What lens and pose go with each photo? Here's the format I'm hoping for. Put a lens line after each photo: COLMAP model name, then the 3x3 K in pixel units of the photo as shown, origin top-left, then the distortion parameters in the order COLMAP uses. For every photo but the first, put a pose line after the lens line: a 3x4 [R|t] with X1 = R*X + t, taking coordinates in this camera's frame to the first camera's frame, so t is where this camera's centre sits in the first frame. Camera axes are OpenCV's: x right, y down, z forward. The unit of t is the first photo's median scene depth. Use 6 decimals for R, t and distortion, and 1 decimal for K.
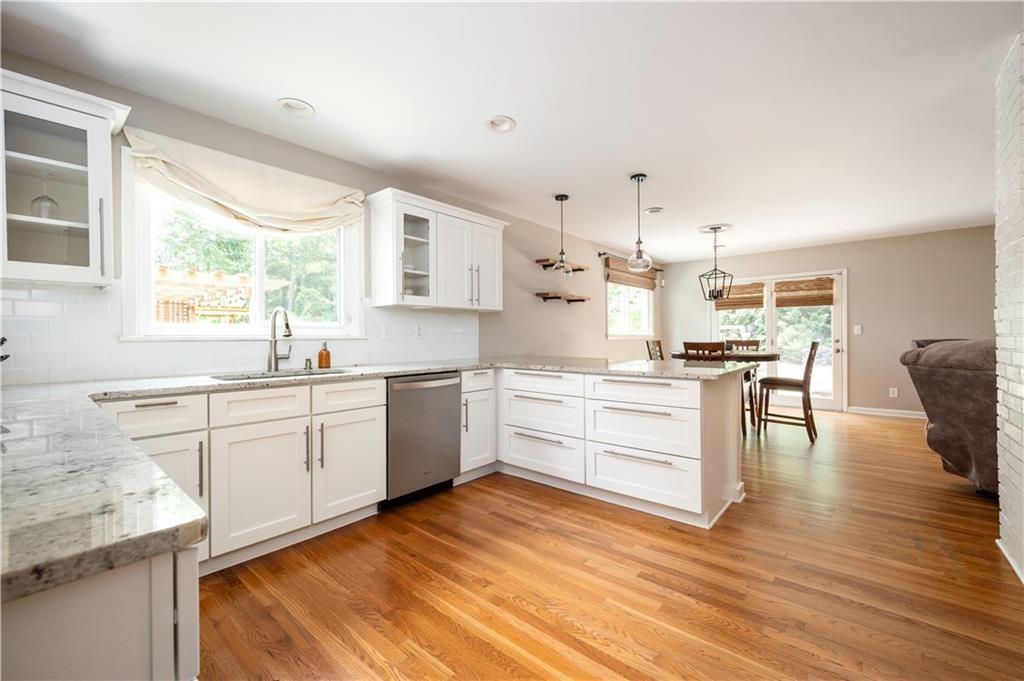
lens RADIAL K [[421.1, 0, 517.0], [0, 421.1, 336.6], [0, 0, 1]] dist [0.000080, 0.000106]
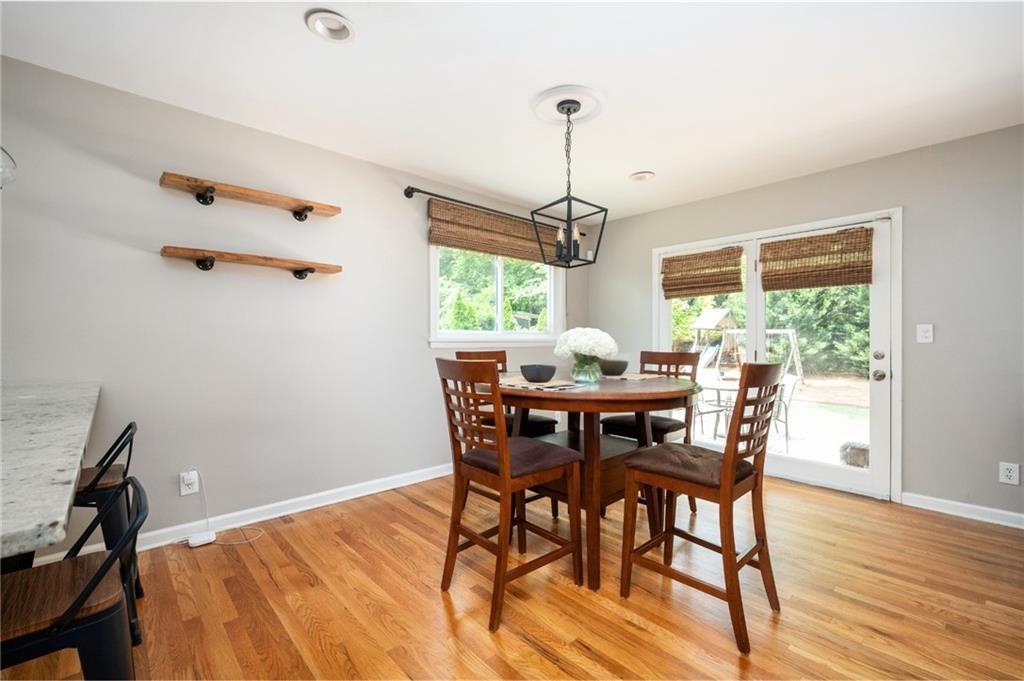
lens RADIAL K [[438.2, 0, 515.5], [0, 438.2, 339.4], [0, 0, 1]] dist [0.001049, 0.000343]
pose [[0.993135, 0.009267, -0.116603, 0.544923], [-0.009540, 0.999953, -0.001781, -0.005610], [0.116581, 0.002881, 0.993177, 0.606482]]
